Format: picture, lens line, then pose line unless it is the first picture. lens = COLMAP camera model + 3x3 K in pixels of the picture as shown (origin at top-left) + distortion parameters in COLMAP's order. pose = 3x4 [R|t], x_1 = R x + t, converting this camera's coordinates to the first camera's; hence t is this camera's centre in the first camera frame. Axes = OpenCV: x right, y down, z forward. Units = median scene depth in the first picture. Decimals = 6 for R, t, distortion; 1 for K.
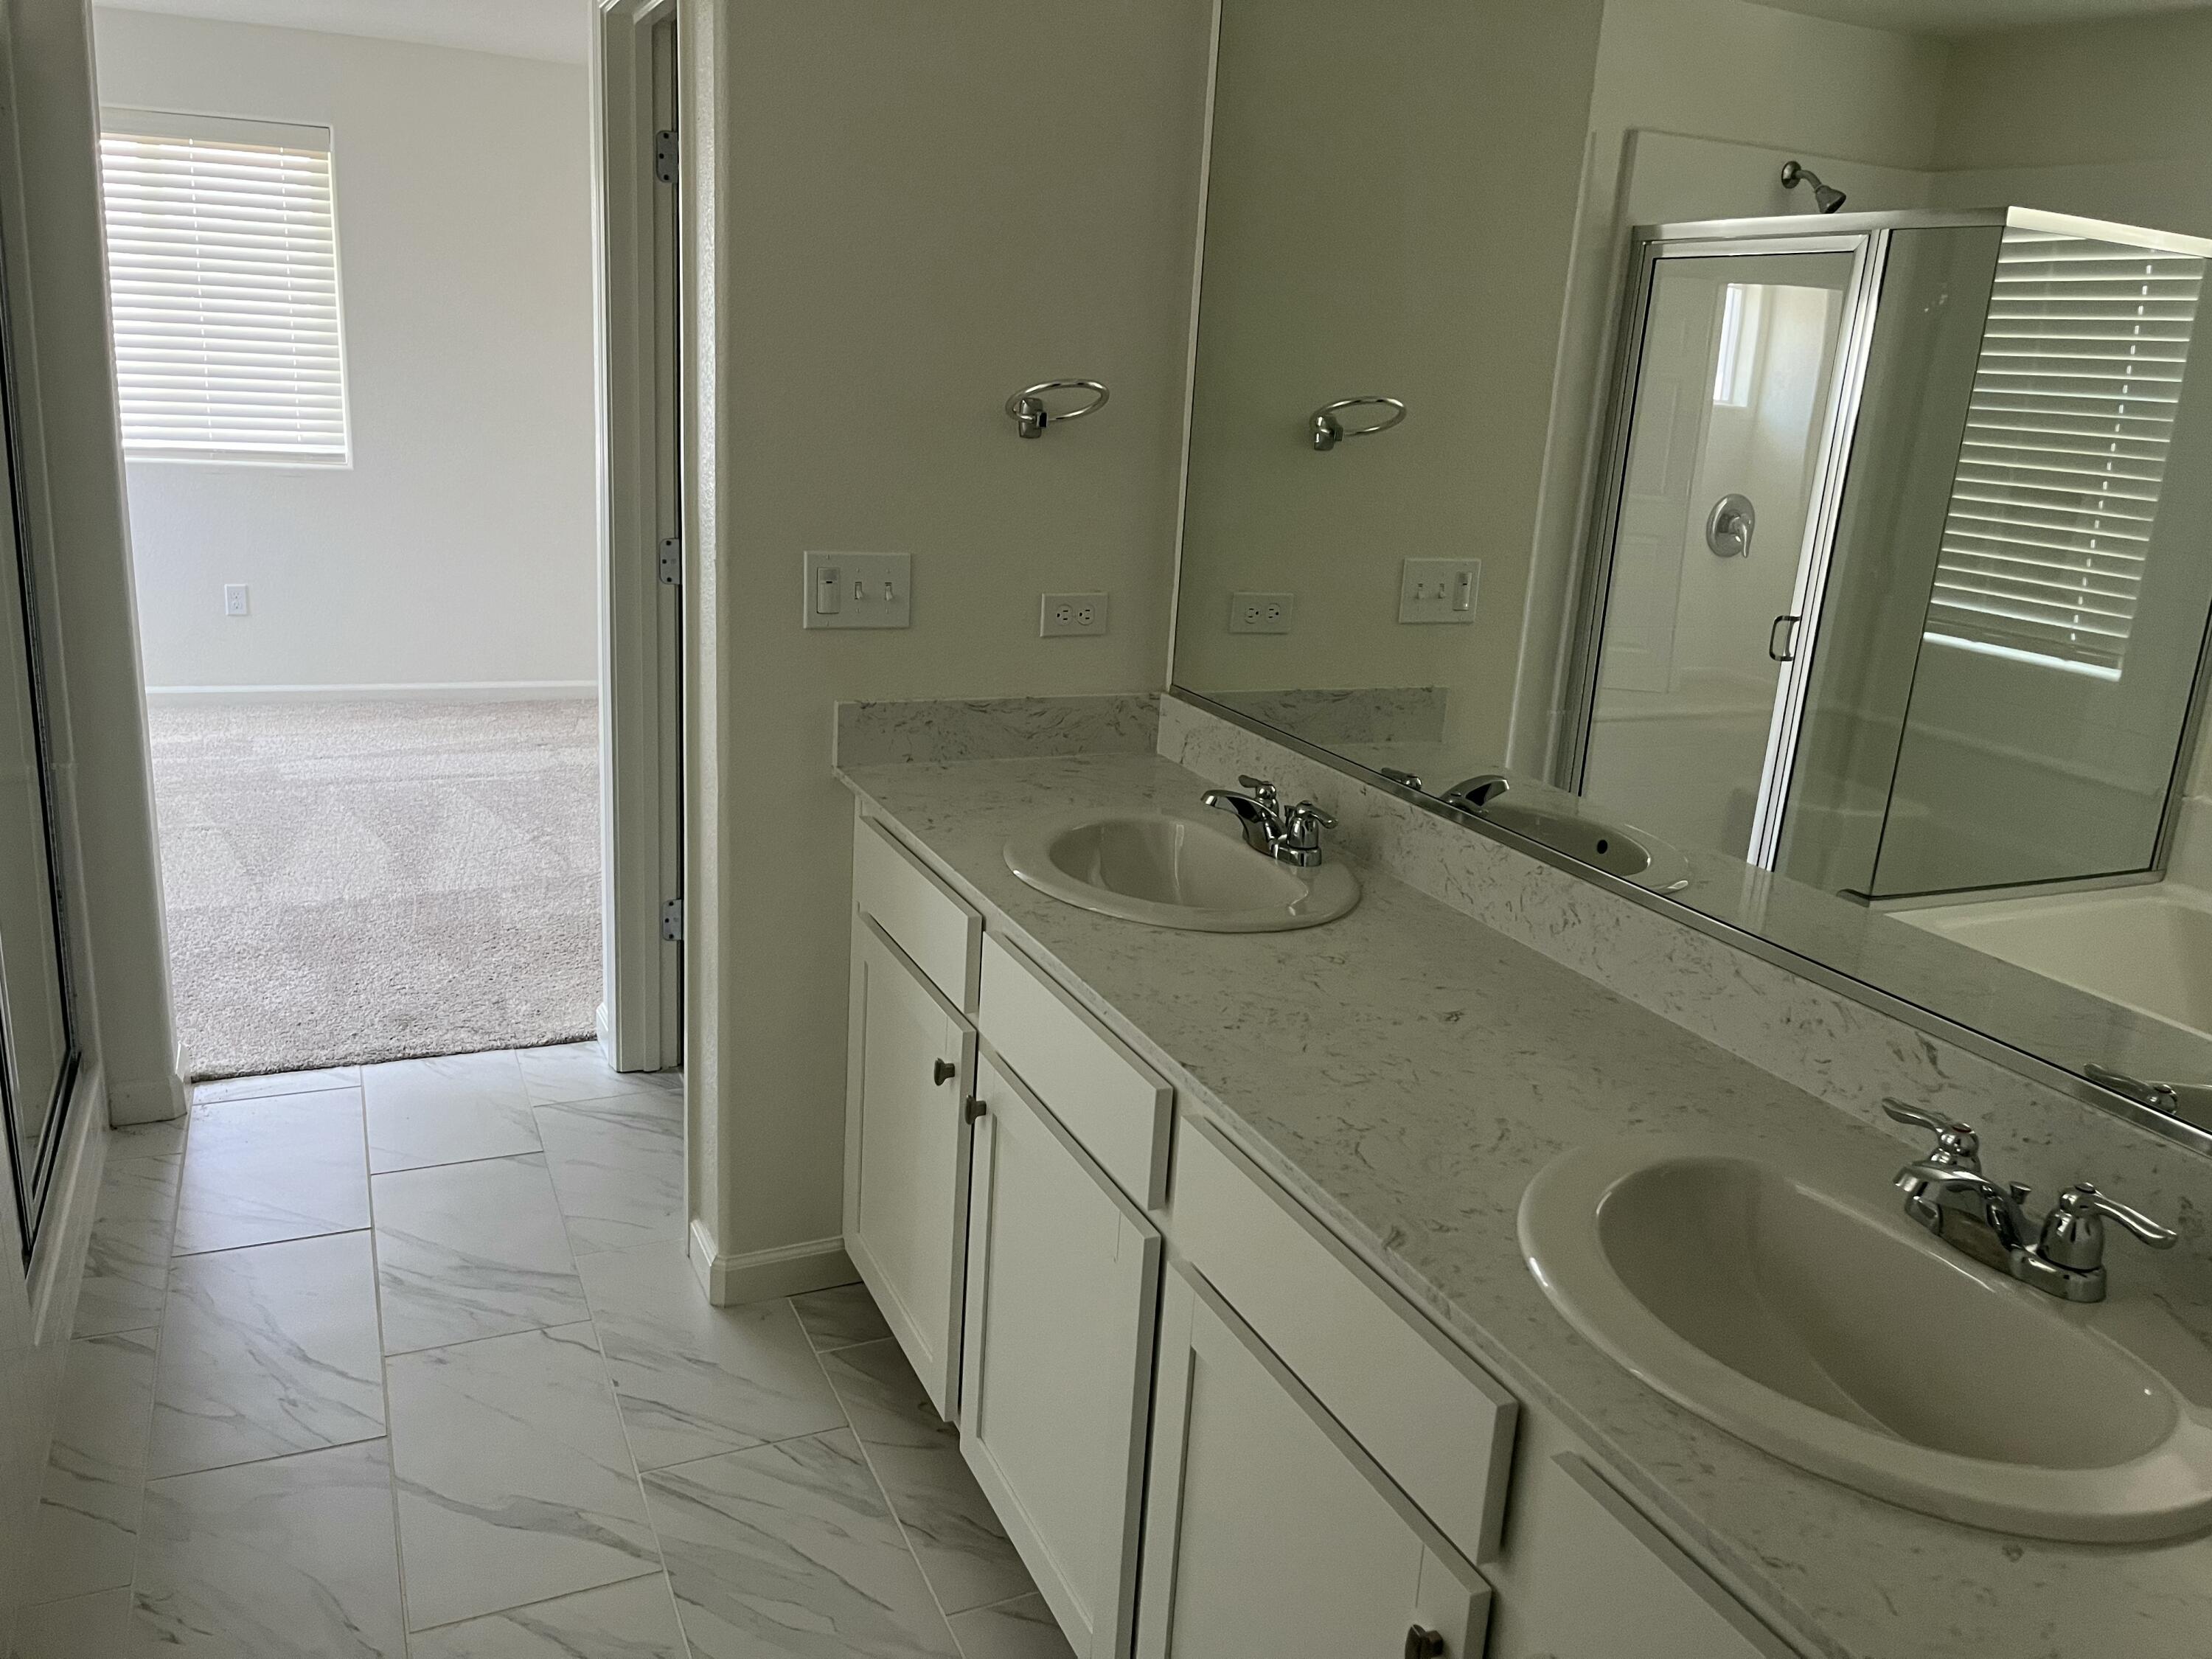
lens RADIAL K [[1689.3, 0, 1100.5], [0, 1689.3, 798.2], [0, 0, 1]] dist [0.058932, -0.069275]
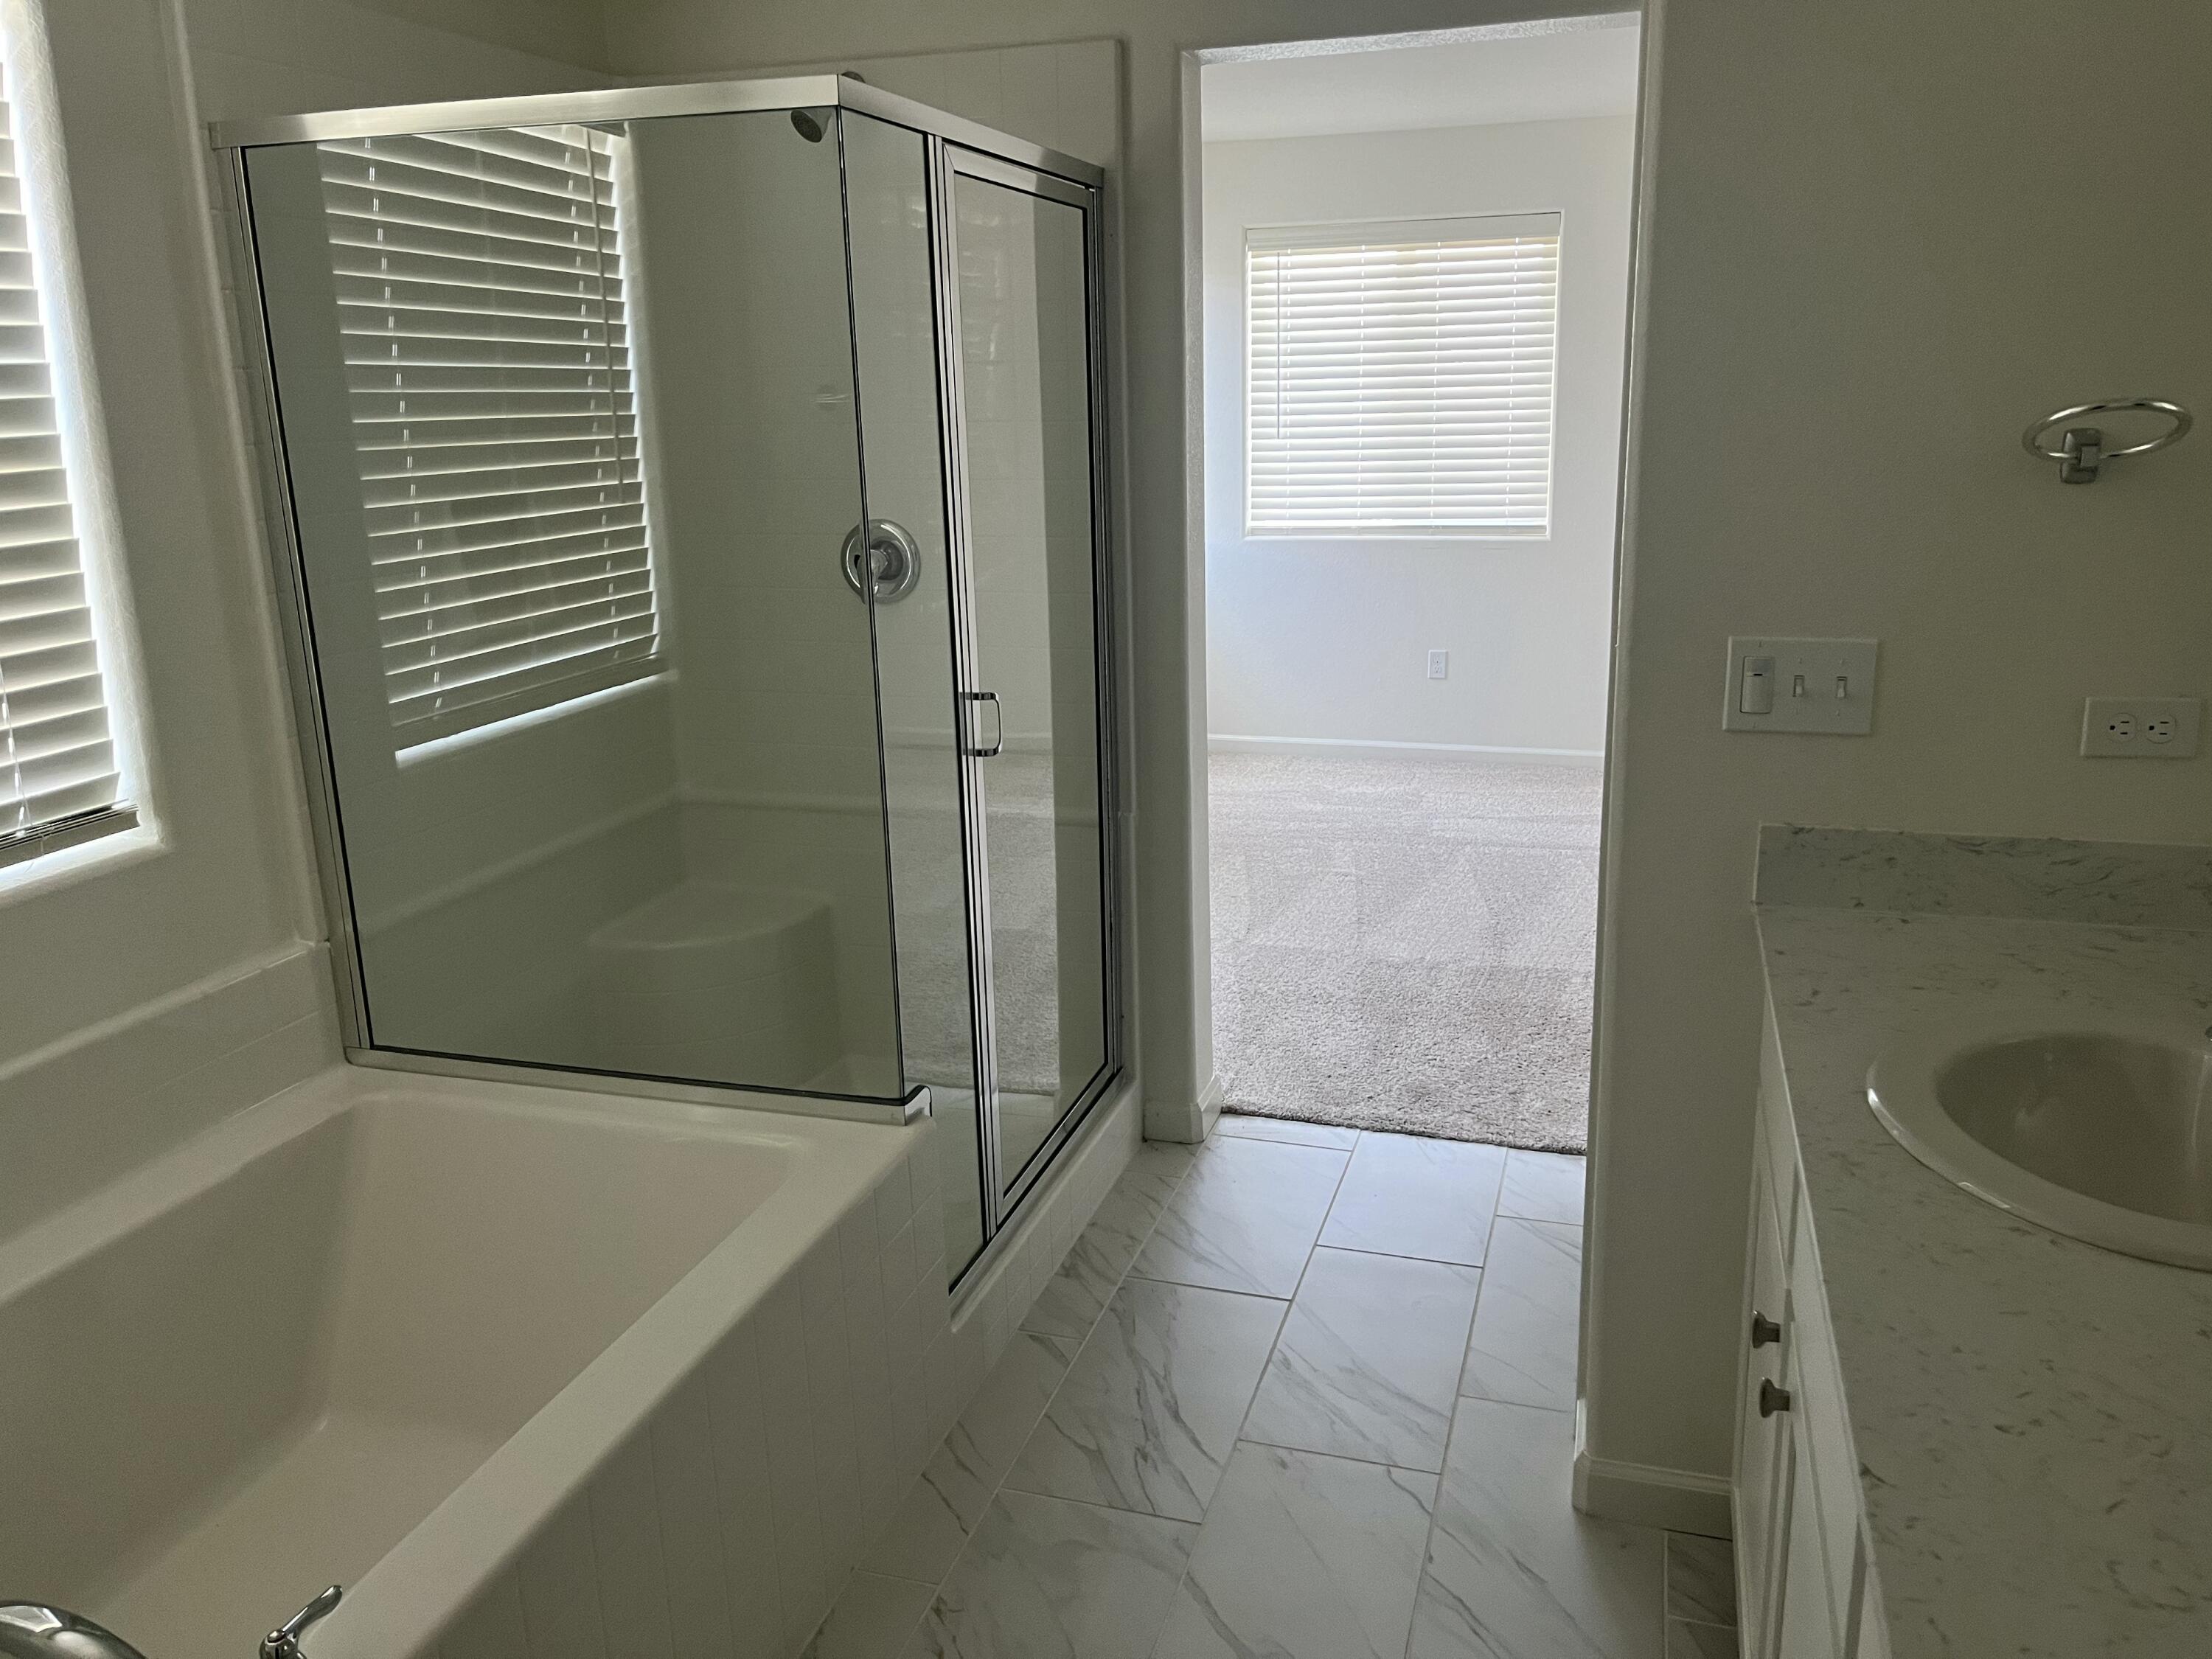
lens RADIAL K [[1670.0, 0, 1107.8], [0, 1670.0, 813.8], [0, 0, 1]] dist [0.063265, -0.157406]
pose [[0.737100, 0.087155, -0.670140, 0.112769], [-0.104071, 0.994459, 0.014864, -0.031244], [0.667723, 0.058786, 0.742085, 0.157406]]
